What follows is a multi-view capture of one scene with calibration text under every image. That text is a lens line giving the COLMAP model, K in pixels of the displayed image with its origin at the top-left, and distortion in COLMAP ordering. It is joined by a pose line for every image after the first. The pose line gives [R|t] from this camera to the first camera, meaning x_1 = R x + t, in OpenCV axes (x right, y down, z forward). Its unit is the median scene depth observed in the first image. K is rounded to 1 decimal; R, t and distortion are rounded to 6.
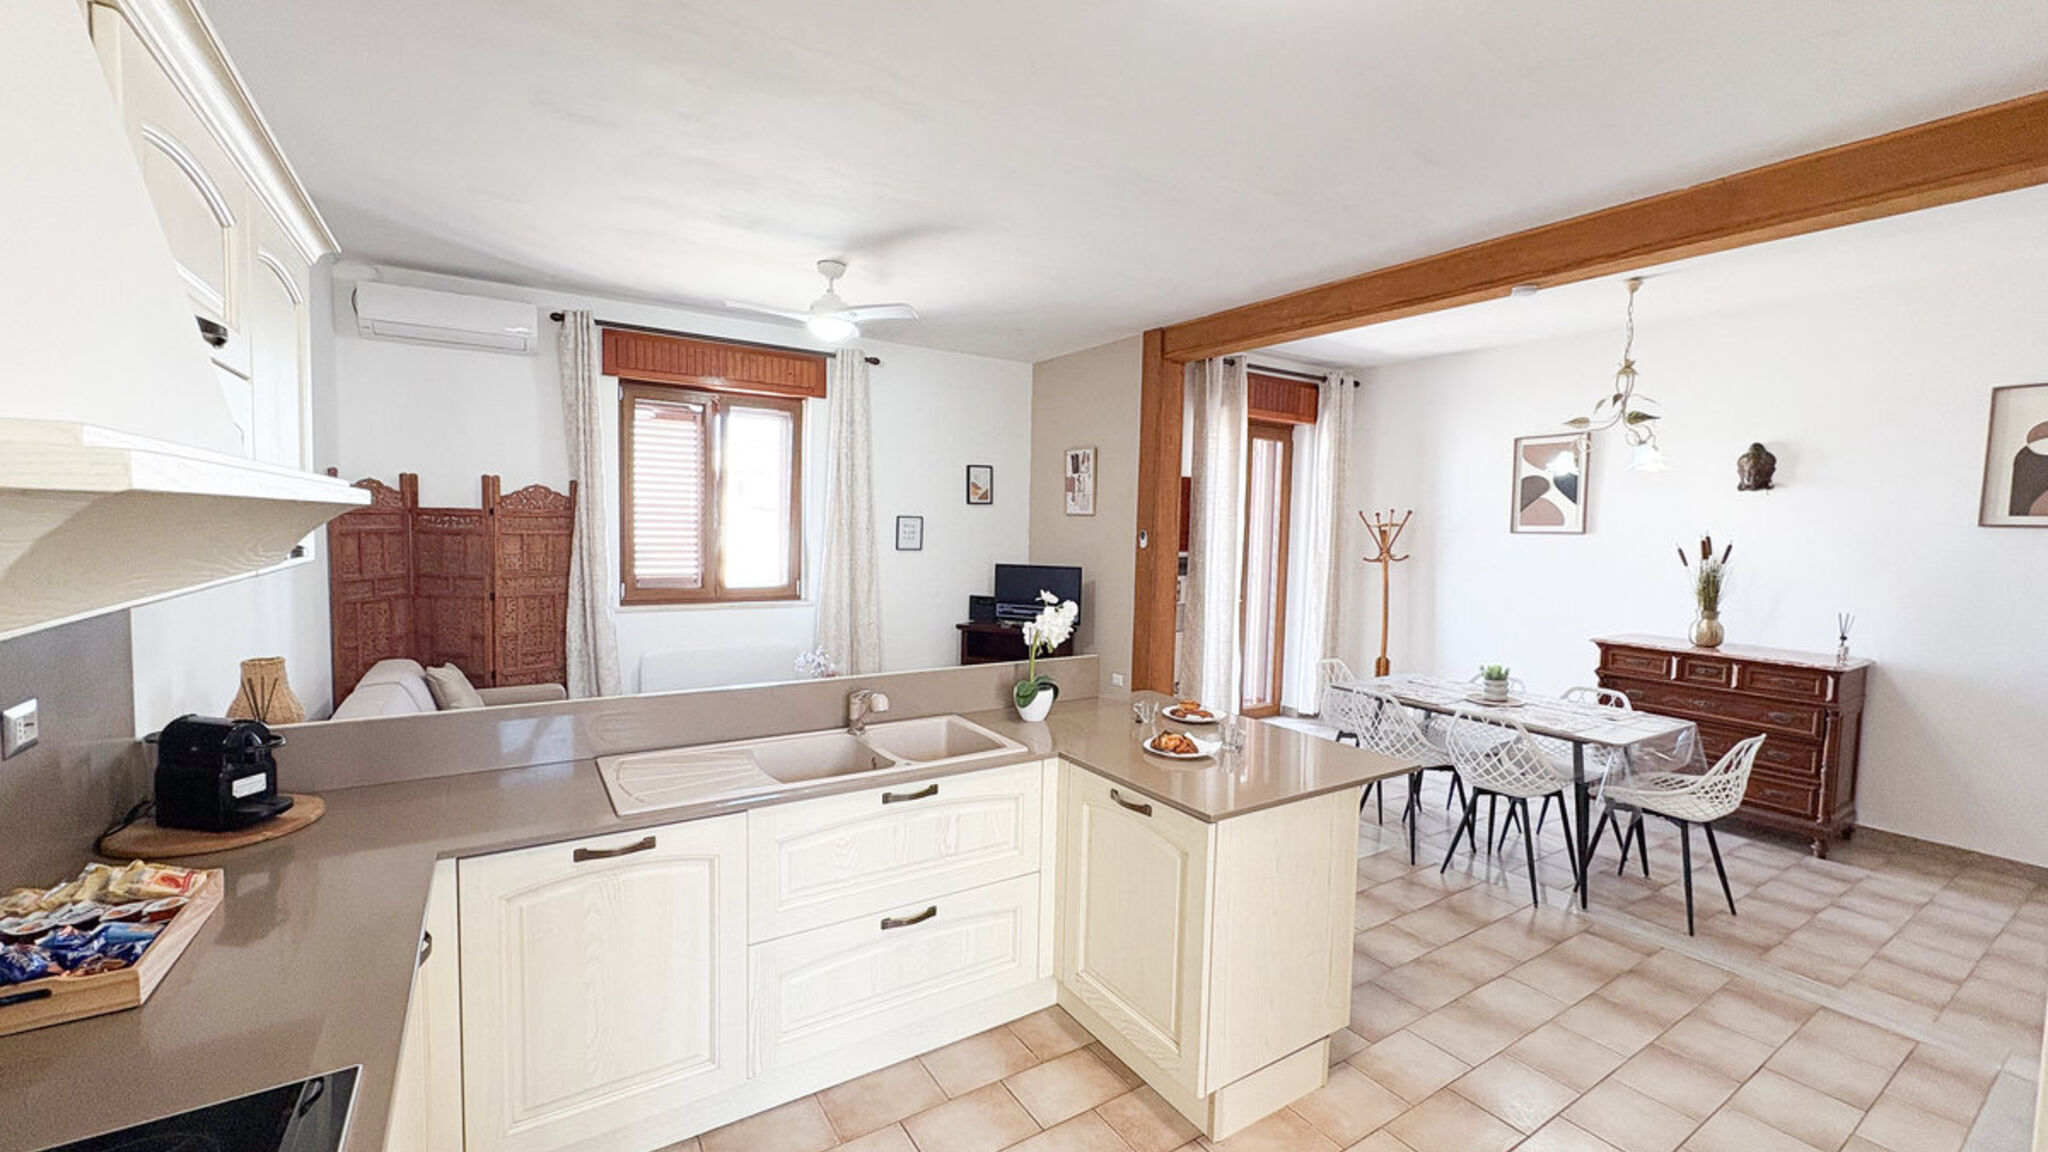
lens RADIAL K [[812.7, 0, 1025.1], [0, 812.7, 572.9], [0, 0, 1]] dist [-0.001161, -0.000711]
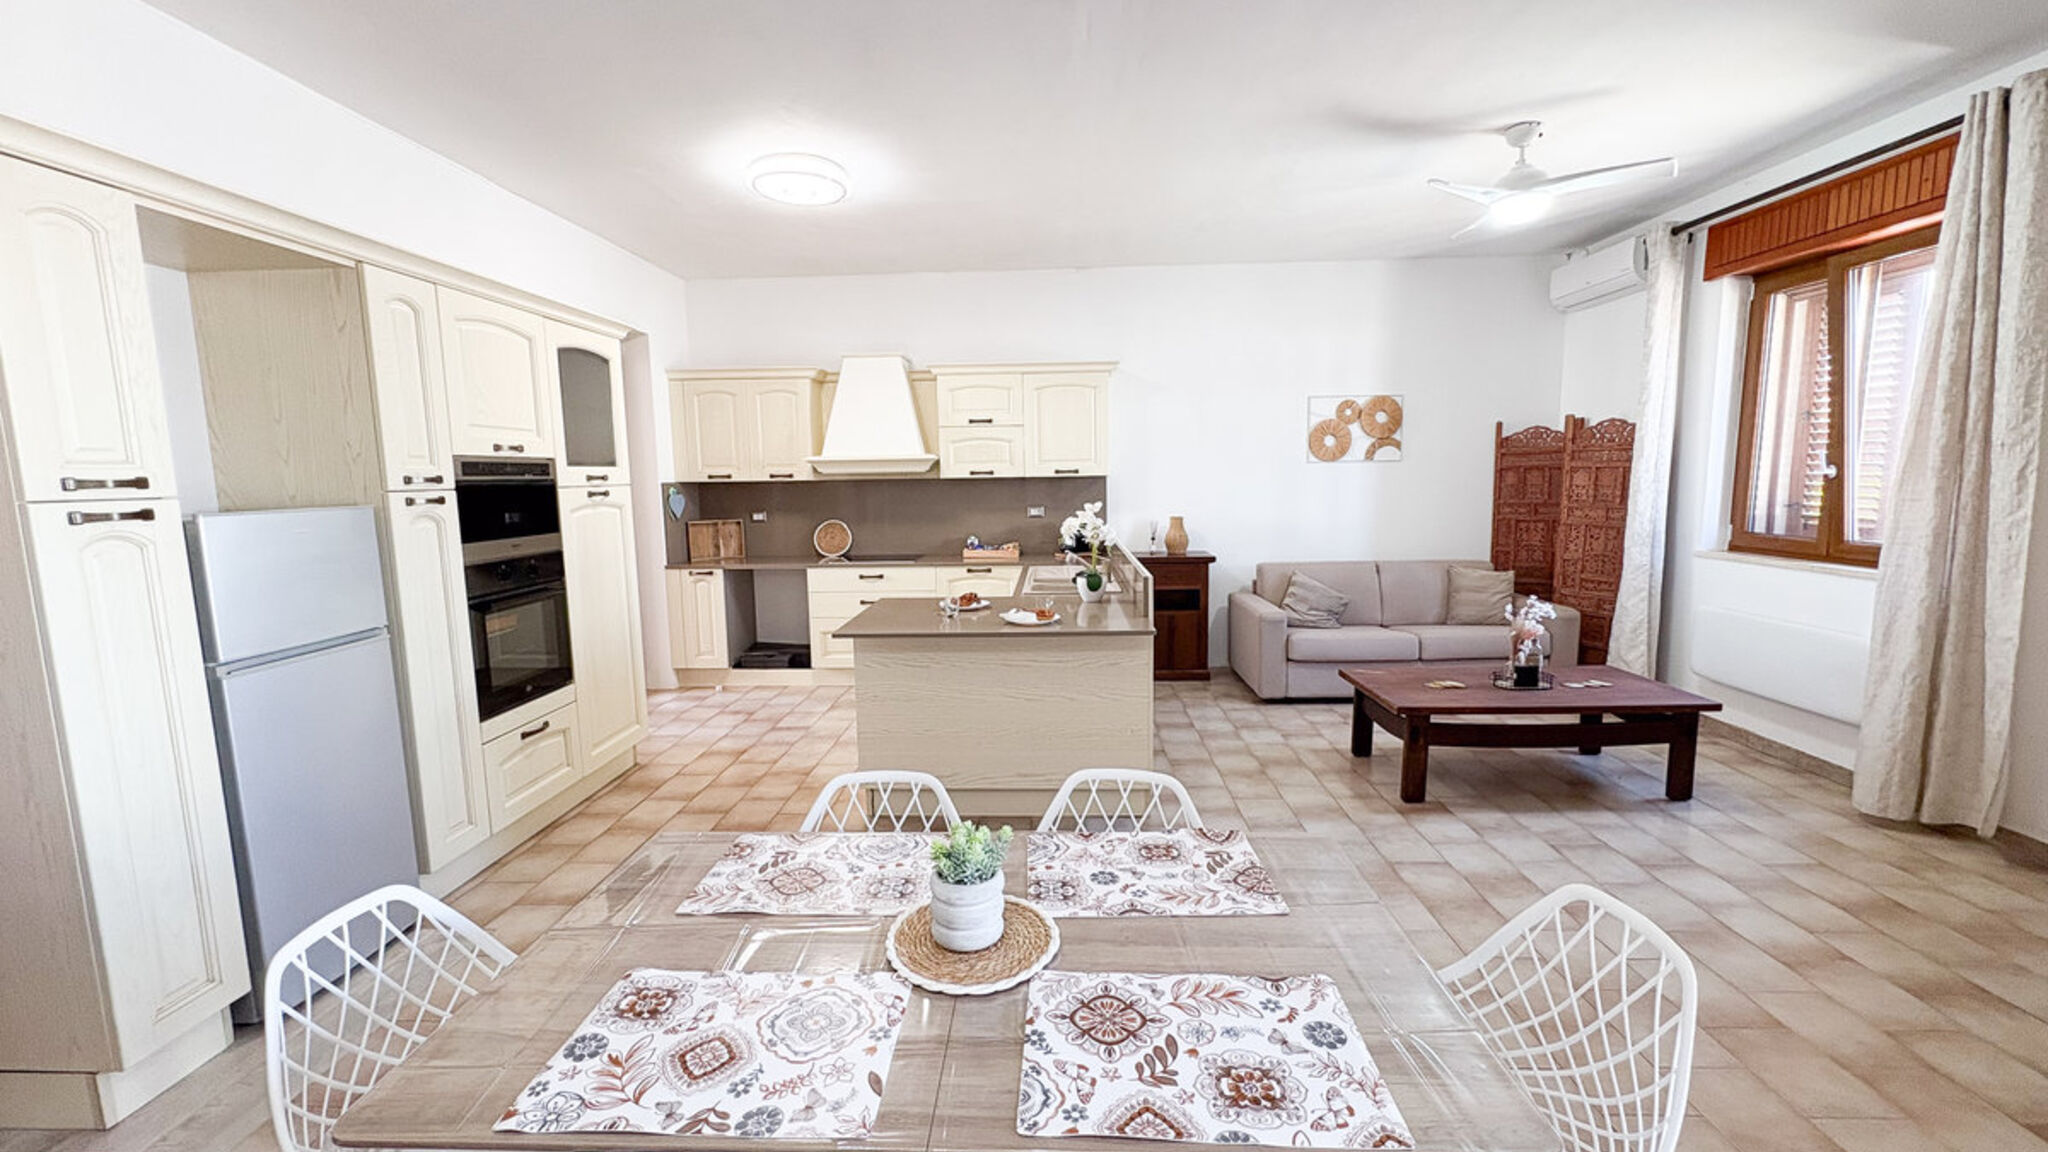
lens RADIAL K [[812.7, 0, 1025.1], [0, 812.7, 572.9], [0, 0, 1]] dist [-0.001161, -0.000711]
pose [[-0.574848, 0.087122, -0.813609, 0.717571], [-0.044453, 0.989522, 0.137367, -0.023935], [0.817052, 0.115132, -0.564952, 1.047961]]
